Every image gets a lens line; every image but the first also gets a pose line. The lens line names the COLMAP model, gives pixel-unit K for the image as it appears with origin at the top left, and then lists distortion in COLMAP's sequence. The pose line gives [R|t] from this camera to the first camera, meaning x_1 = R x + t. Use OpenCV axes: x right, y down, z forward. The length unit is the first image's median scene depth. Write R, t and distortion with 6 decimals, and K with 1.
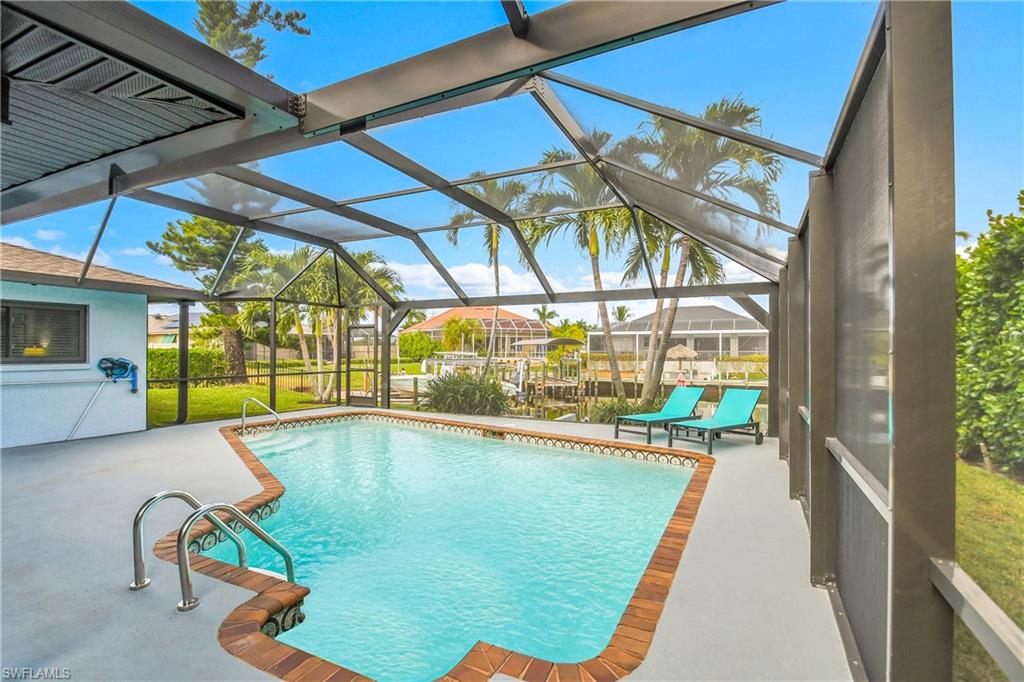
lens RADIAL K [[446.5, 0, 495.0], [0, 446.5, 351.3], [0, 0, 1]] dist [0.000345, -0.000067]
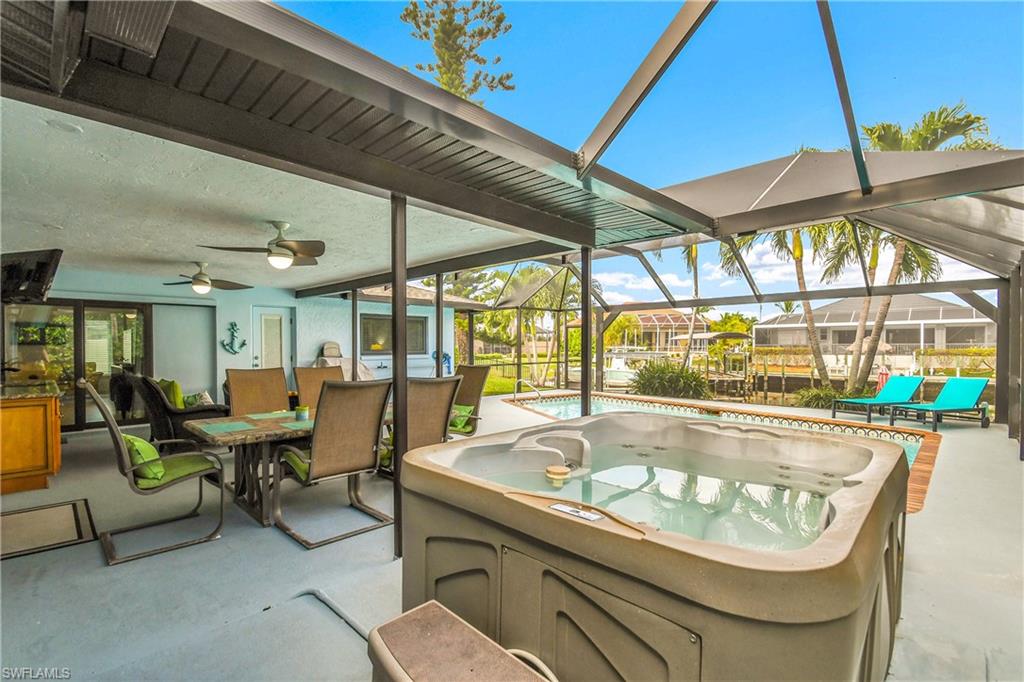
lens RADIAL K [[419.0, 0, 512.2], [0, 419.0, 352.0], [0, 0, 1]] dist [0.001299, -0.008435]
pose [[0.953918, -0.001810, -0.300062, -0.124684], [0.005956, 0.999899, 0.012903, 0.001177], [0.300008, -0.014096, 0.953833, -0.183582]]
